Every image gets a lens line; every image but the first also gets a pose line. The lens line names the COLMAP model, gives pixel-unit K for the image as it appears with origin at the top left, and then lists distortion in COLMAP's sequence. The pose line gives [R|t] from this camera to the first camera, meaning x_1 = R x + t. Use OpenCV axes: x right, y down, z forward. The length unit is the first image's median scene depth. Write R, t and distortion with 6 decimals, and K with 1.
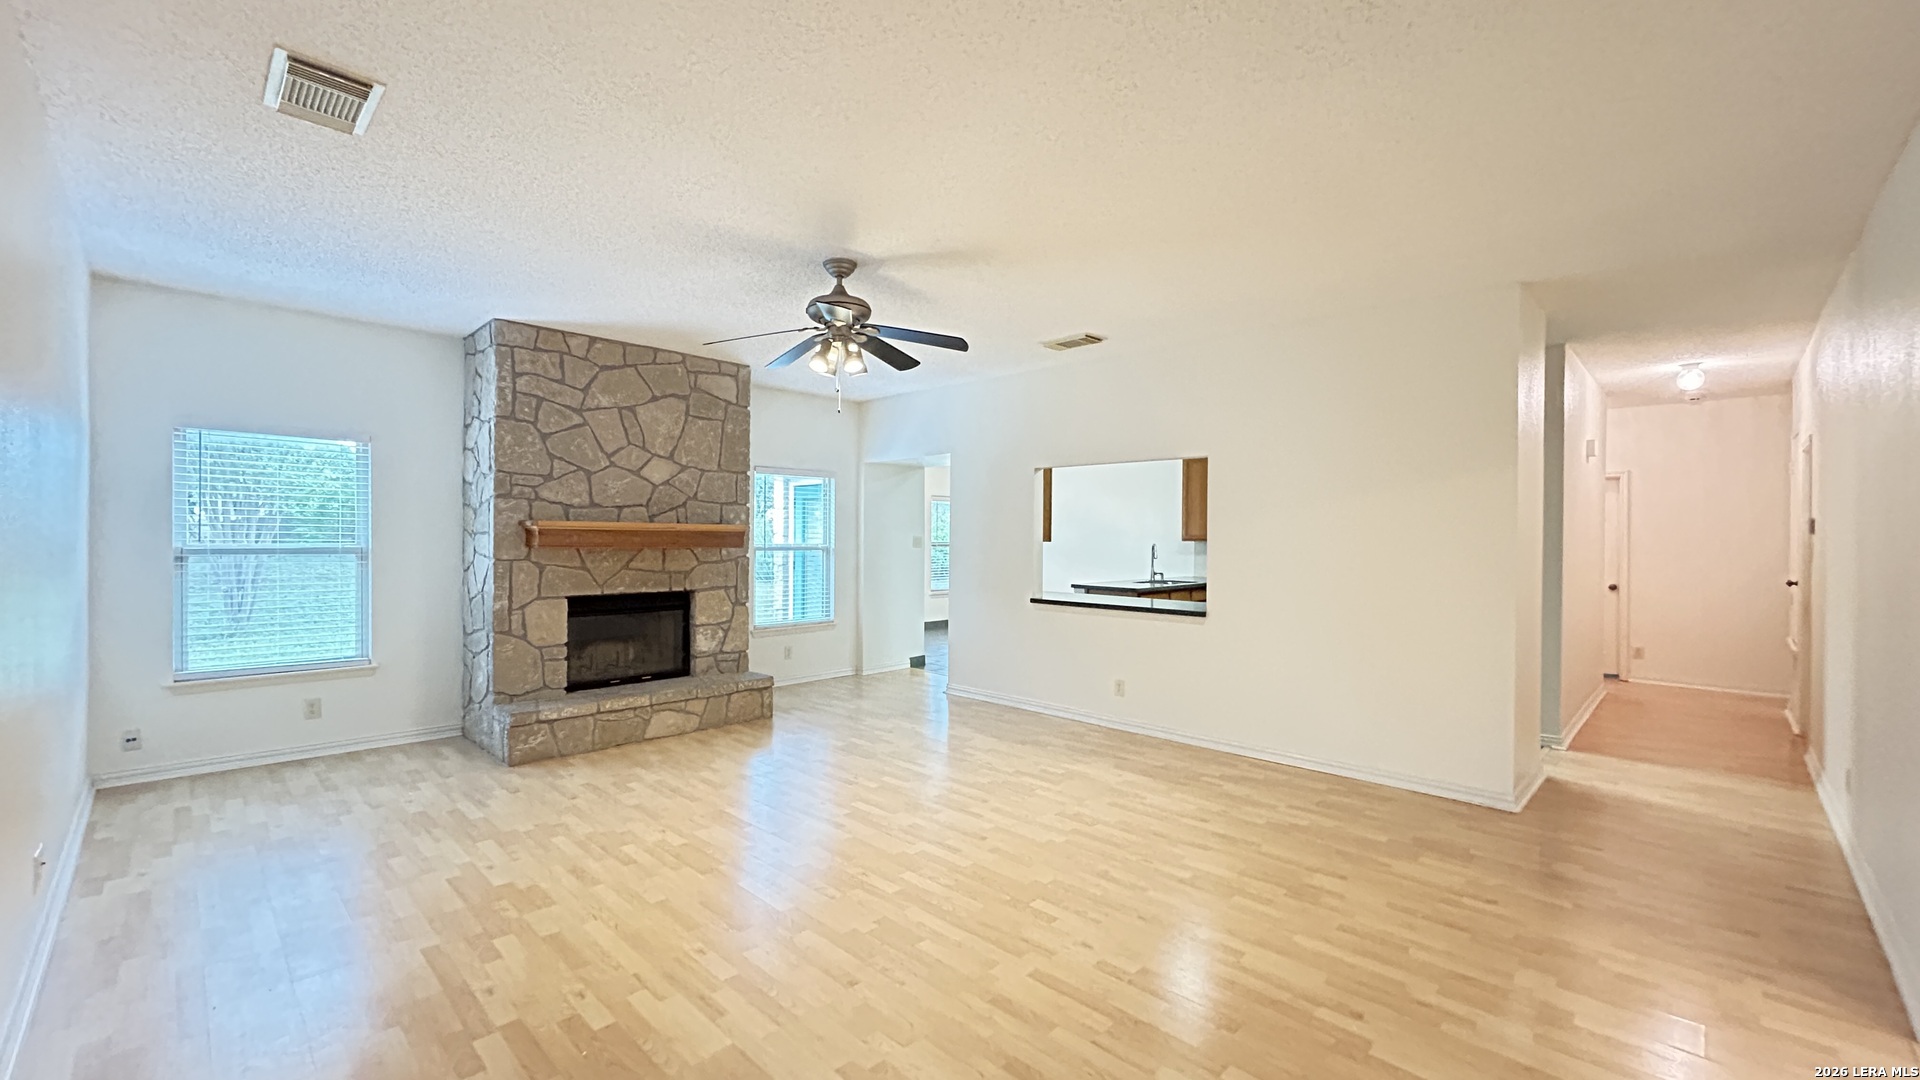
lens RADIAL K [[773.9, 0, 961.8], [0, 773.9, 541.4], [0, 0, 1]] dist [0.001353, 0.000307]
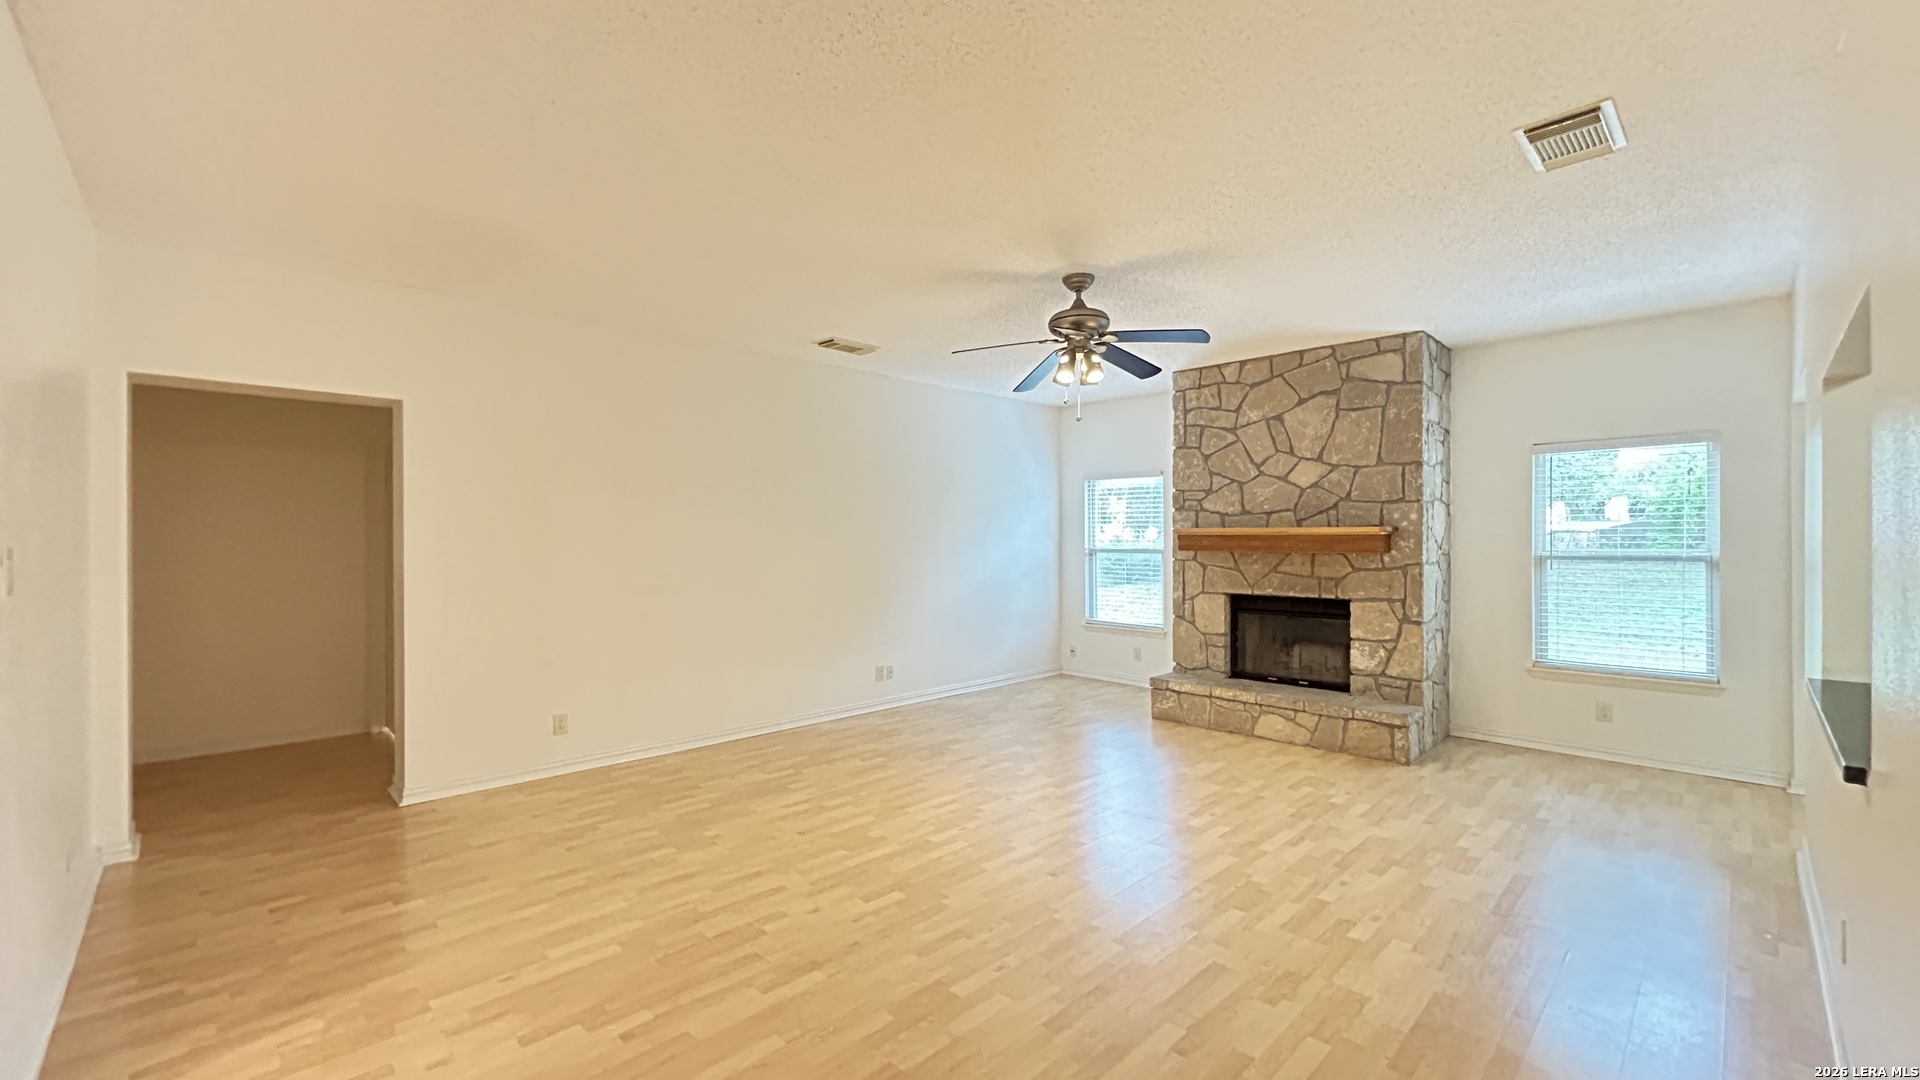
lens RADIAL K [[773.9, 0, 962.2], [0, 773.9, 538.4], [0, 0, 1]] dist [0.001353, 0.000307]
pose [[-0.025299, -0.006766, -0.999657, 0.638728], [-0.004808, 0.999966, -0.006647, -0.000729], [0.999668, 0.004638, -0.025331, 0.626448]]
